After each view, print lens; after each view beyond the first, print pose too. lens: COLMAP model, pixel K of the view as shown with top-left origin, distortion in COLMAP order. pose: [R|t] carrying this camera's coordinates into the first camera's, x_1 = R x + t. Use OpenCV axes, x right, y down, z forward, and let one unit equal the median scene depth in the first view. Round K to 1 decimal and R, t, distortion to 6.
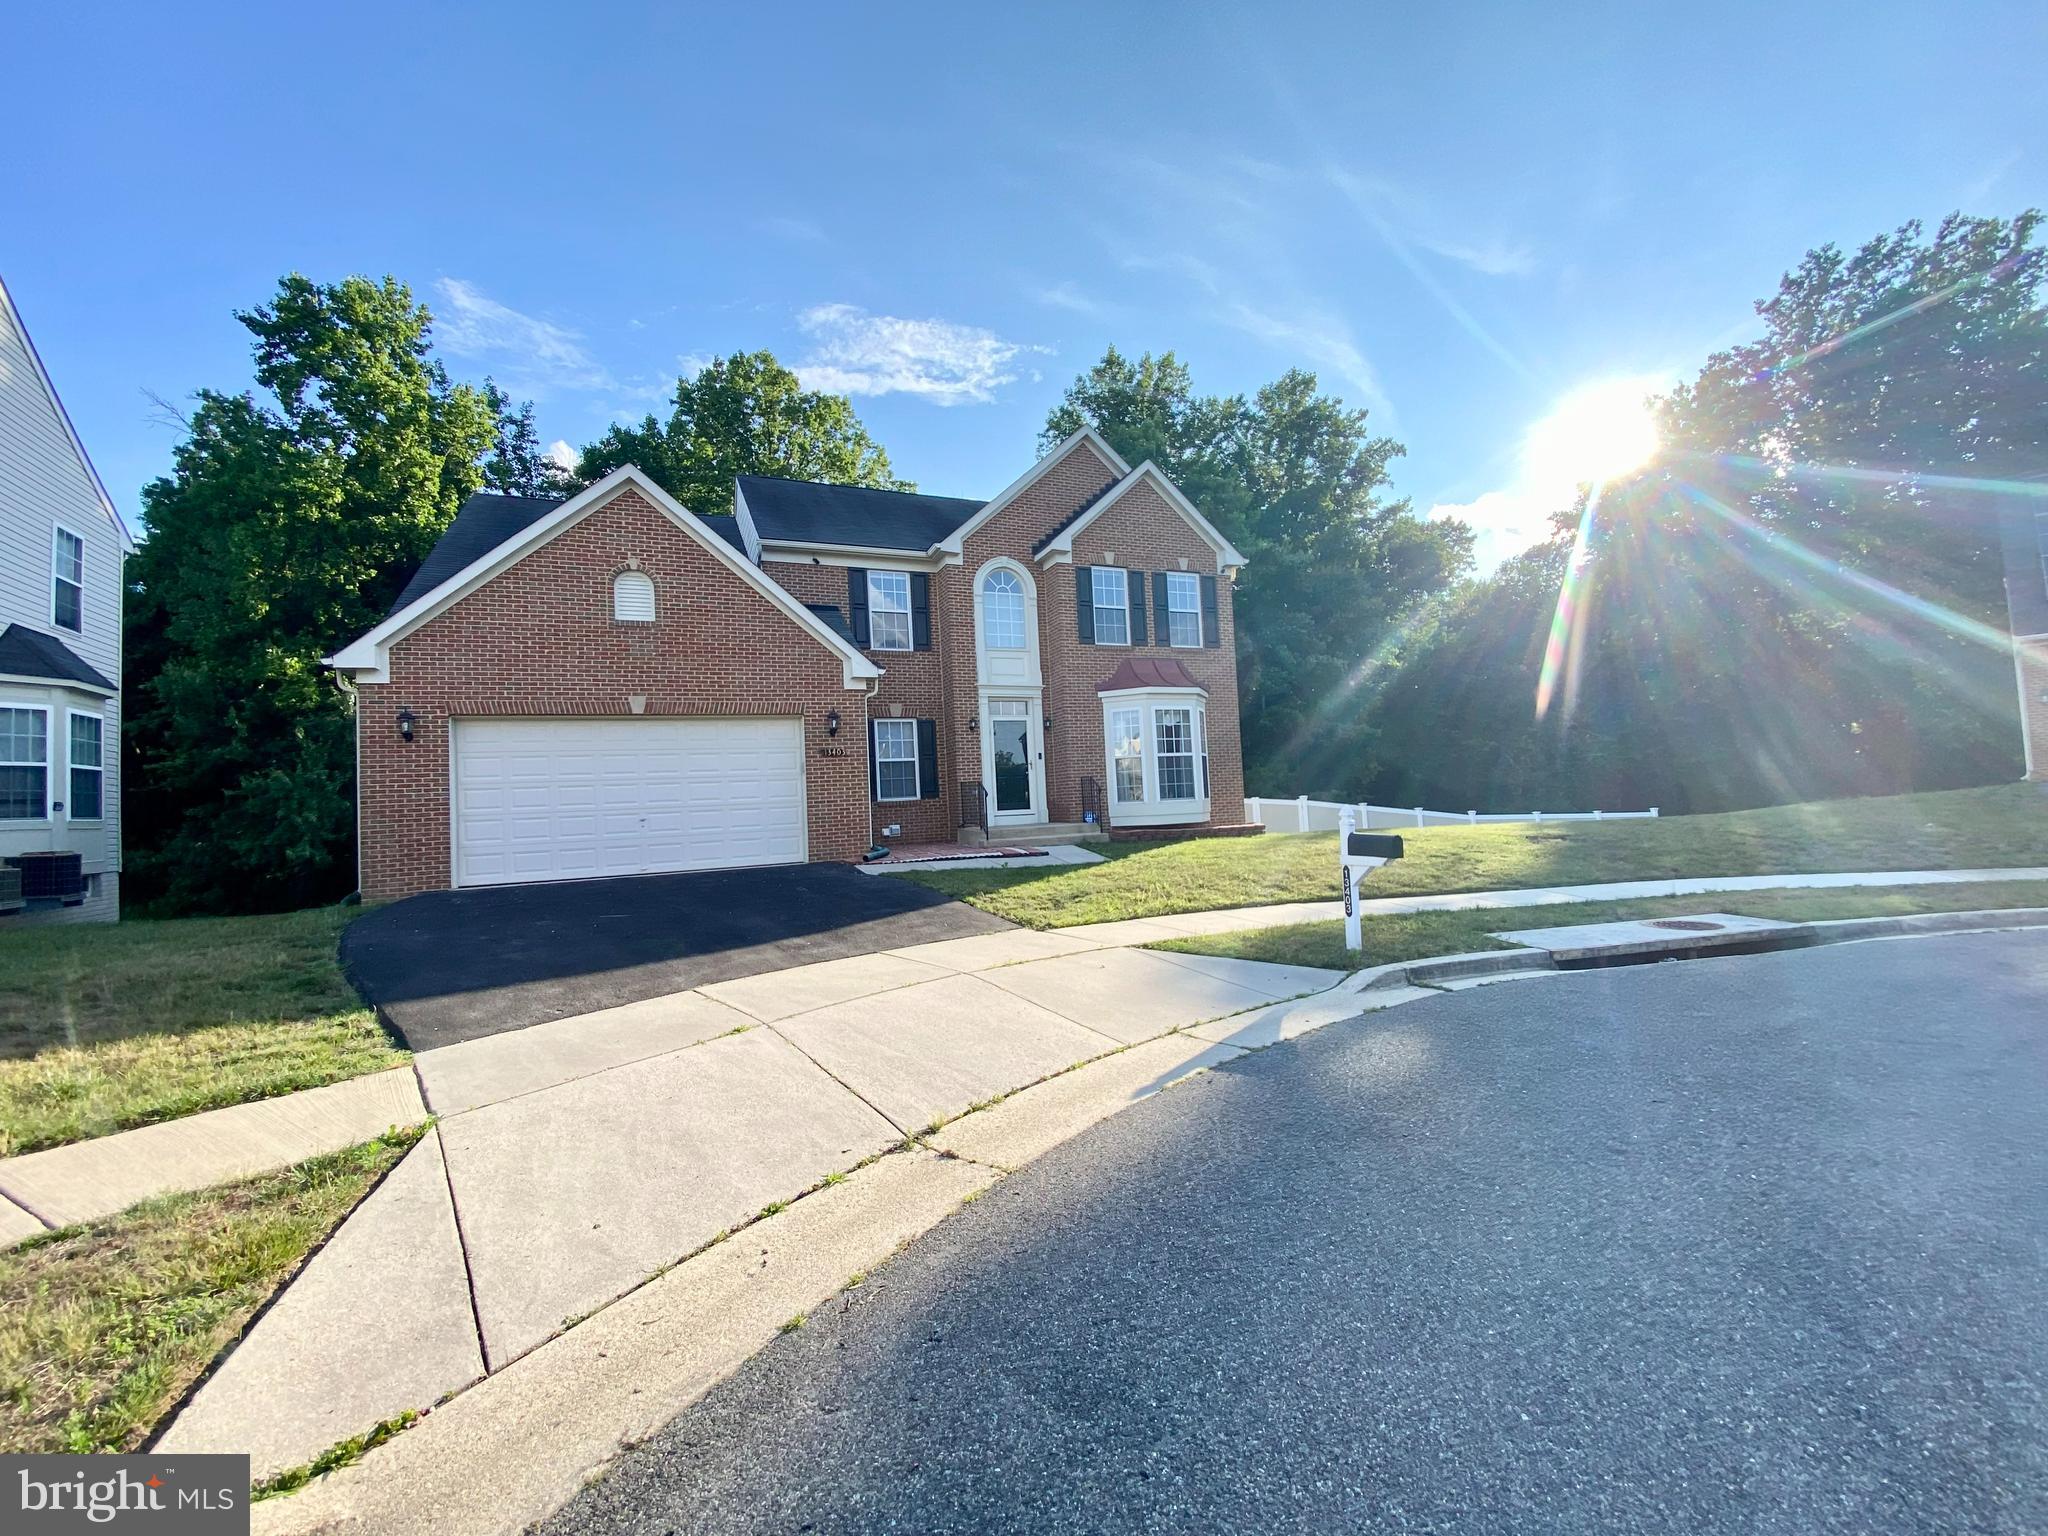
lens RADIAL K [[822.1, 0, 1024.0], [0, 822.1, 768.0], [0, 0, 1]] dist [0.021923, -0.021791]
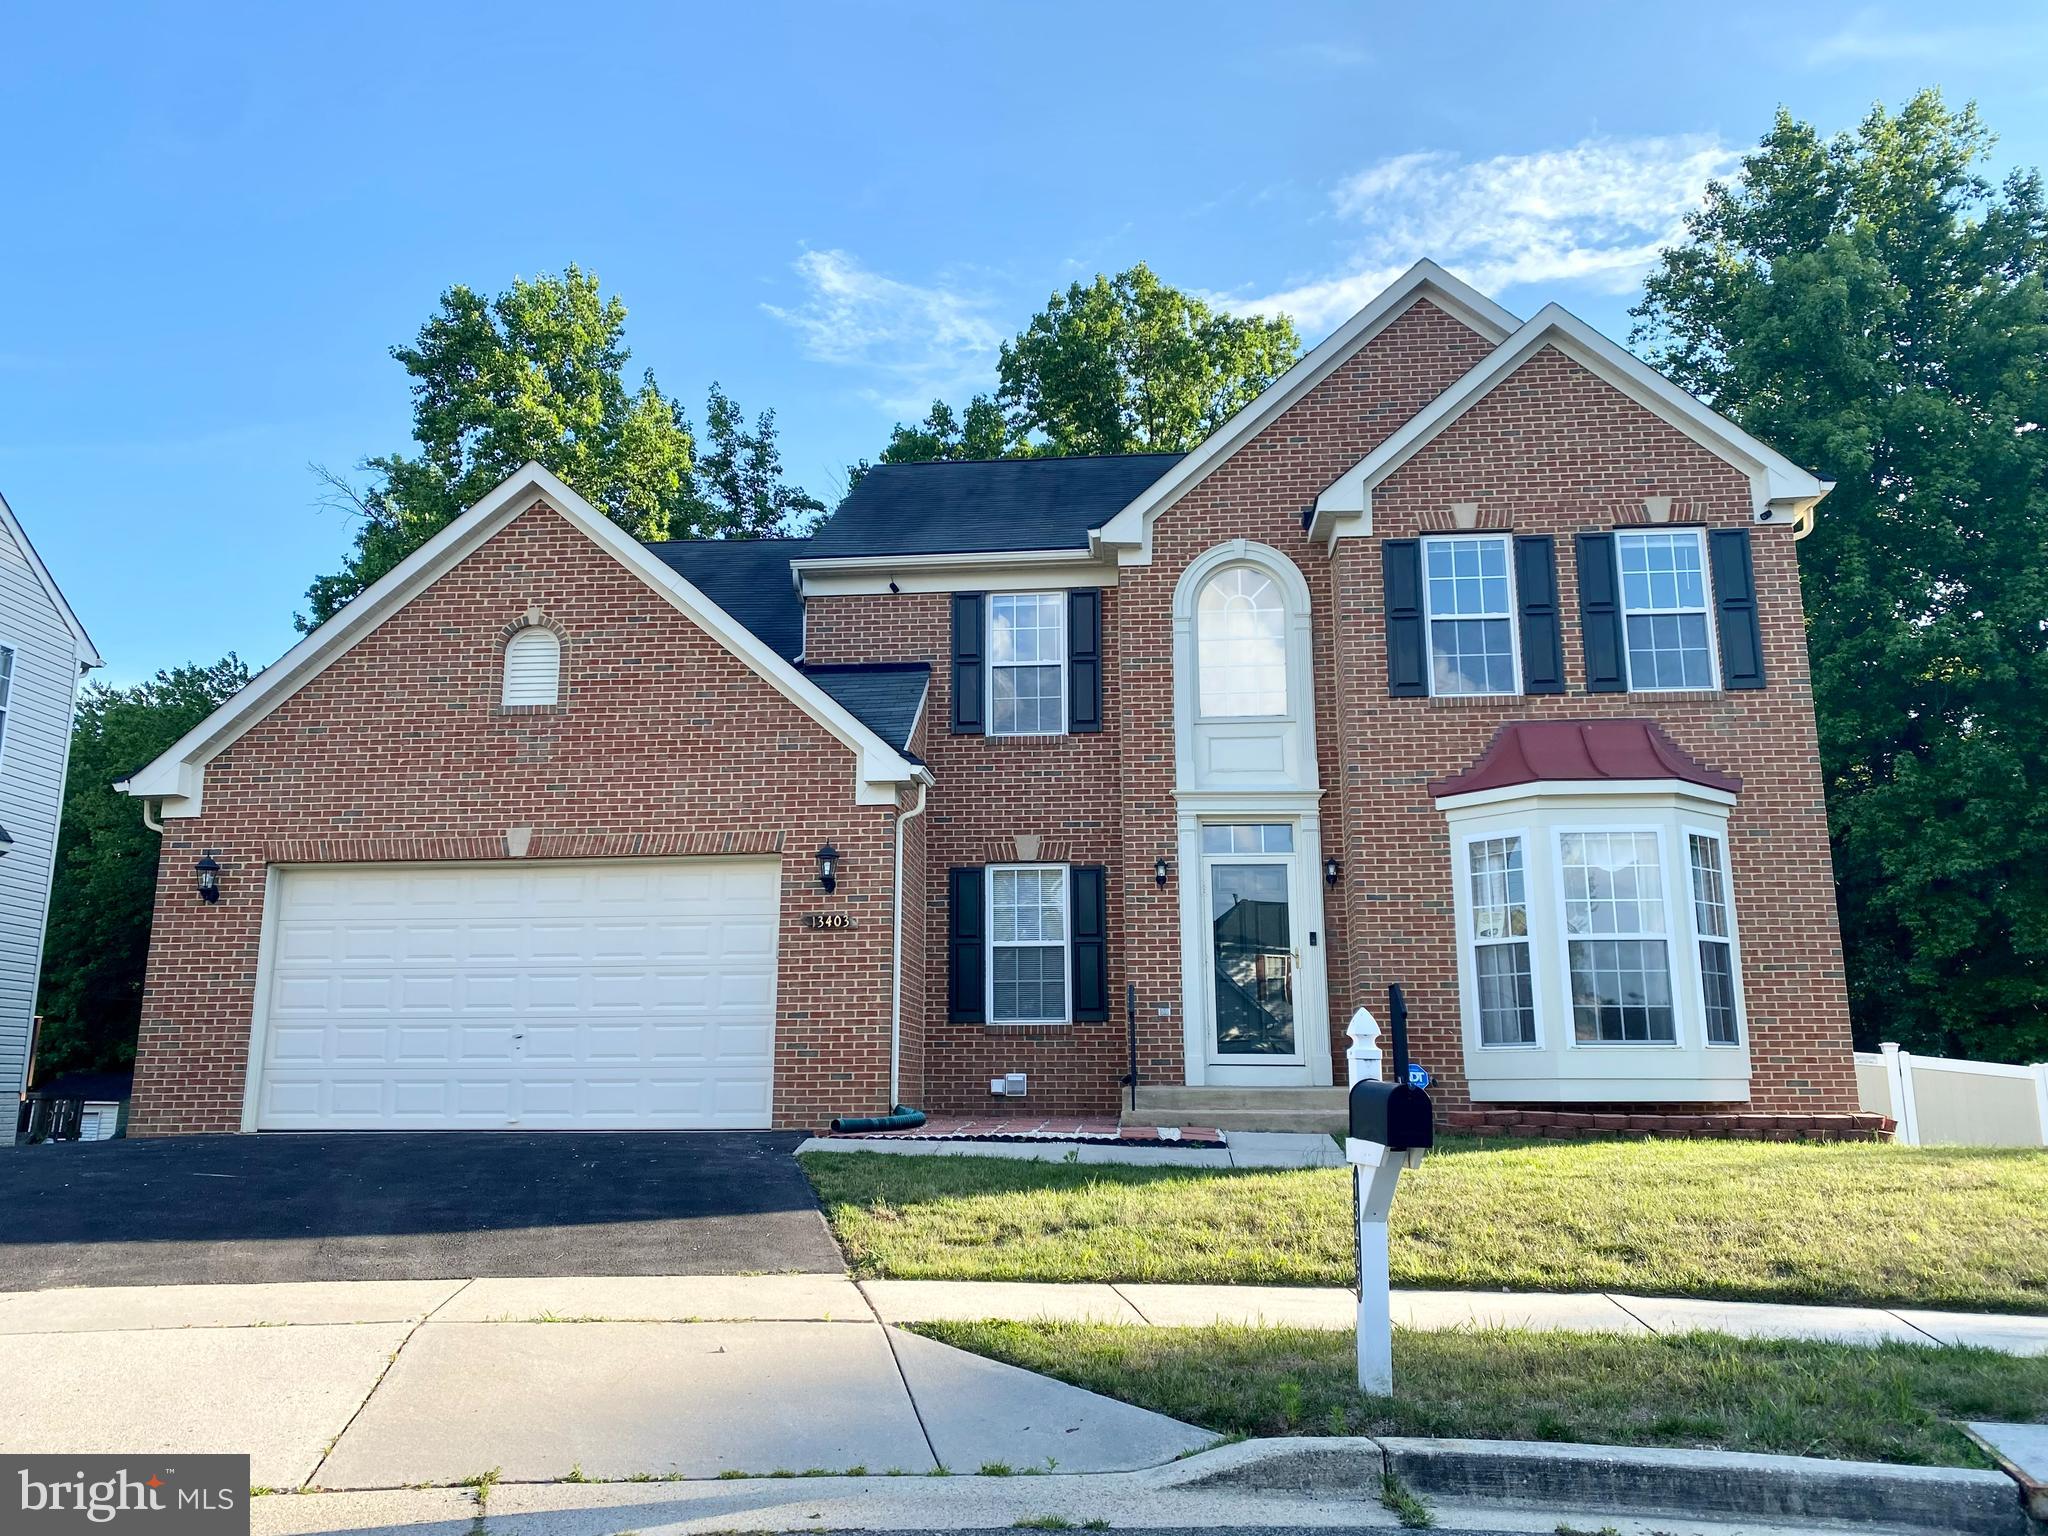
lens RADIAL K [[1615.7, 0, 1024.3], [0, 1615.7, 754.3], [0, 0, 1]] dist [-0.000061, -0.004795]
pose [[0.883534, -0.058781, -0.464663, 0.298882], [-0.017342, 0.987307, -0.157873, 0.029559], [0.468045, 0.147544, 0.871300, 0.093863]]
